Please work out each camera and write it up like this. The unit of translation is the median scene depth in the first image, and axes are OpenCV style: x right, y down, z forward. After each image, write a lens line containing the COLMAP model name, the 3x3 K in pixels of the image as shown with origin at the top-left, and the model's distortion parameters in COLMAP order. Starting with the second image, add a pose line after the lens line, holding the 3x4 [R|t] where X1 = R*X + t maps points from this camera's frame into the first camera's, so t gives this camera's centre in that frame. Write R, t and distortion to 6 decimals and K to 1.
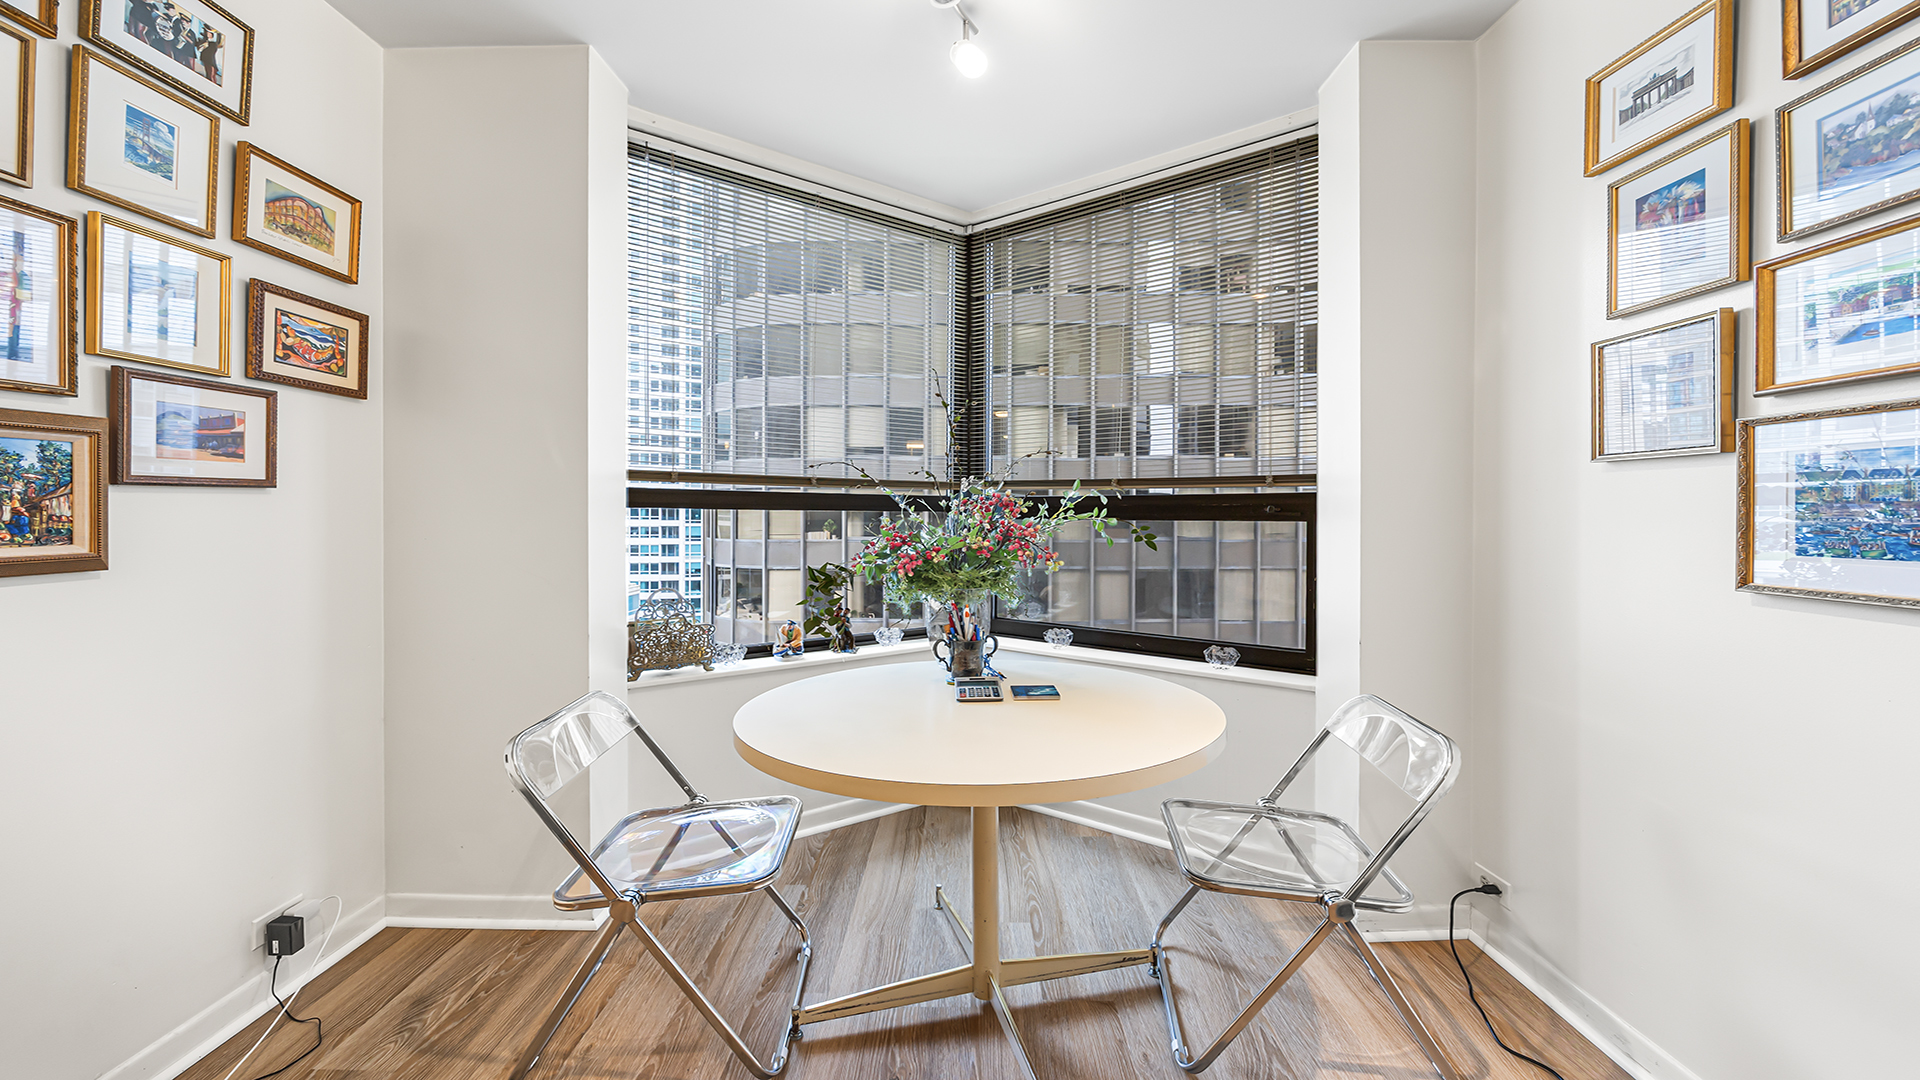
lens RADIAL K [[731.6, 0, 954.7], [0, 731.6, 508.4], [0, 0, 1]] dist [0.000477, 0.000071]
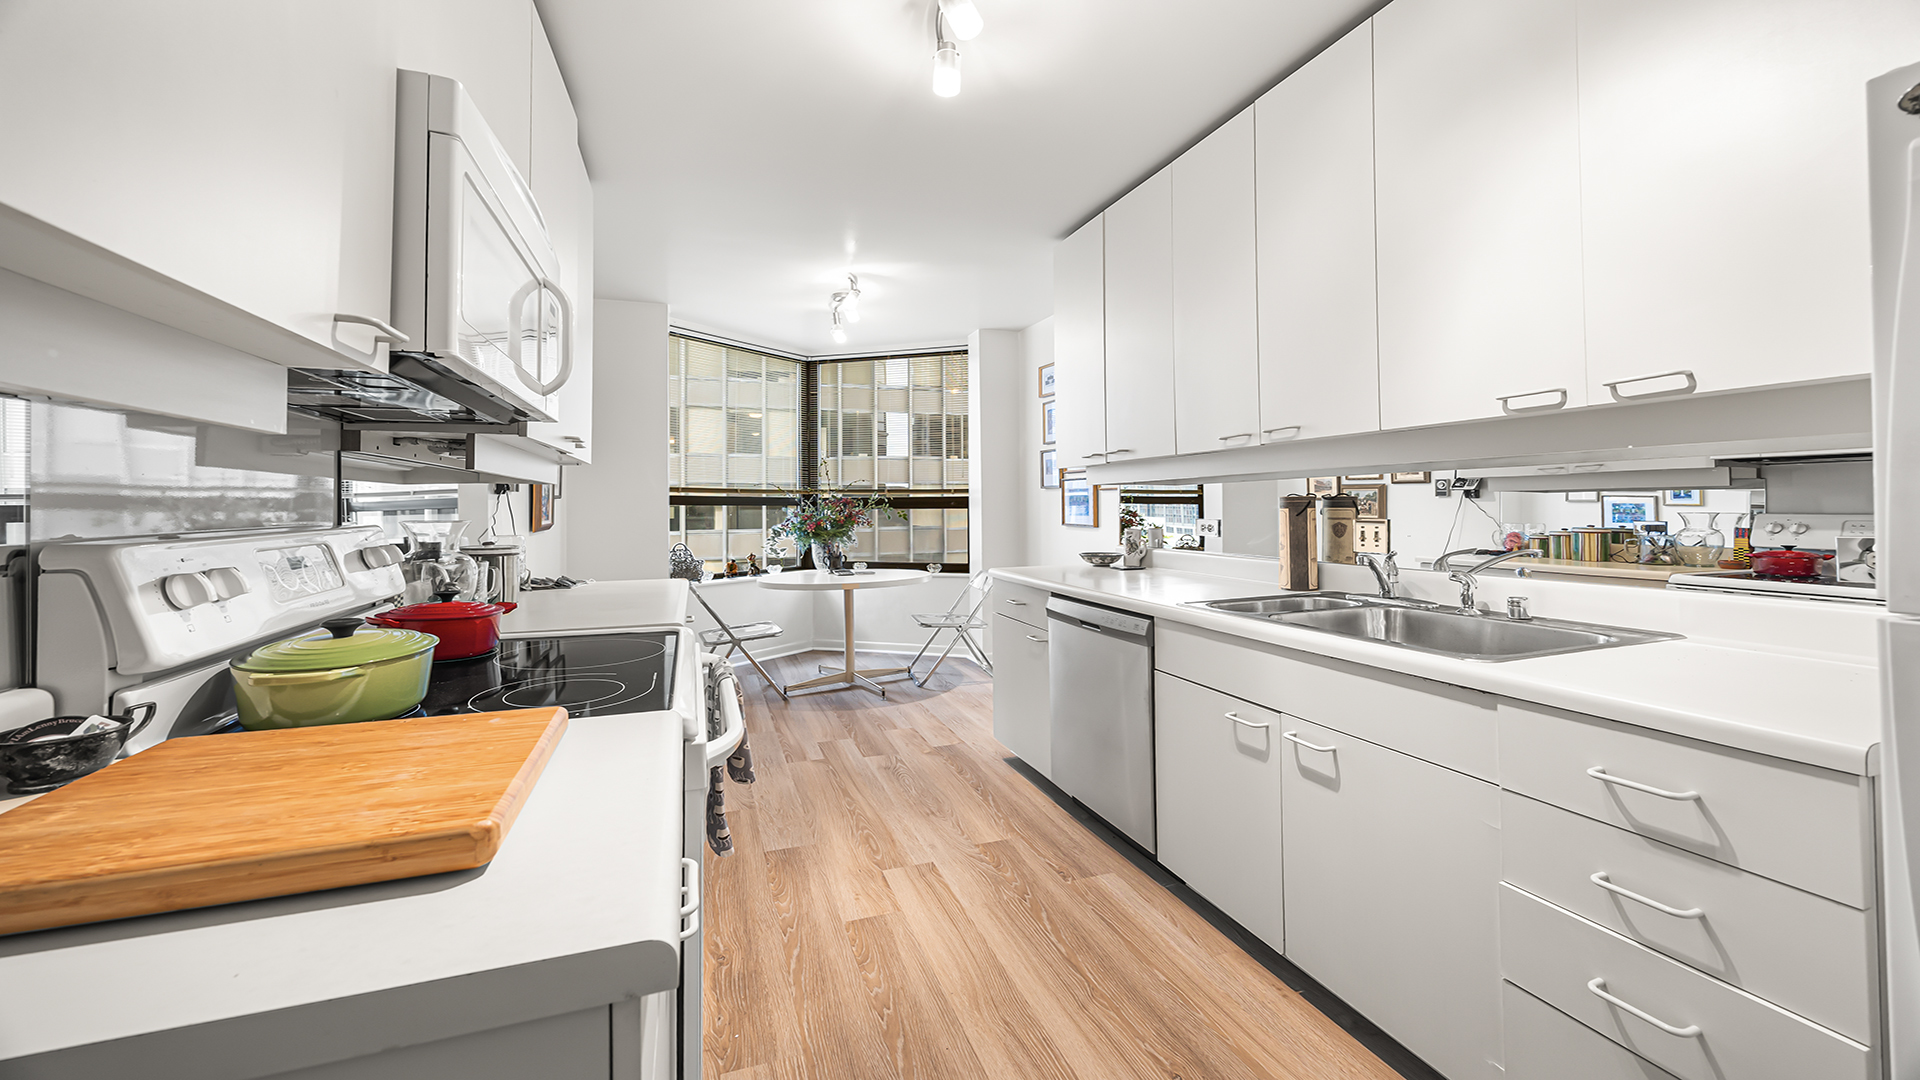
lens RADIAL K [[731.6, 0, 954.7], [0, 731.6, 508.4], [0, 0, 1]] dist [0.000477, 0.000071]
pose [[0.937953, -0.010207, 0.346611, -0.294513], [0.007752, 0.999934, 0.008470, -0.001813], [-0.346675, -0.005257, 0.937971, -0.936222]]
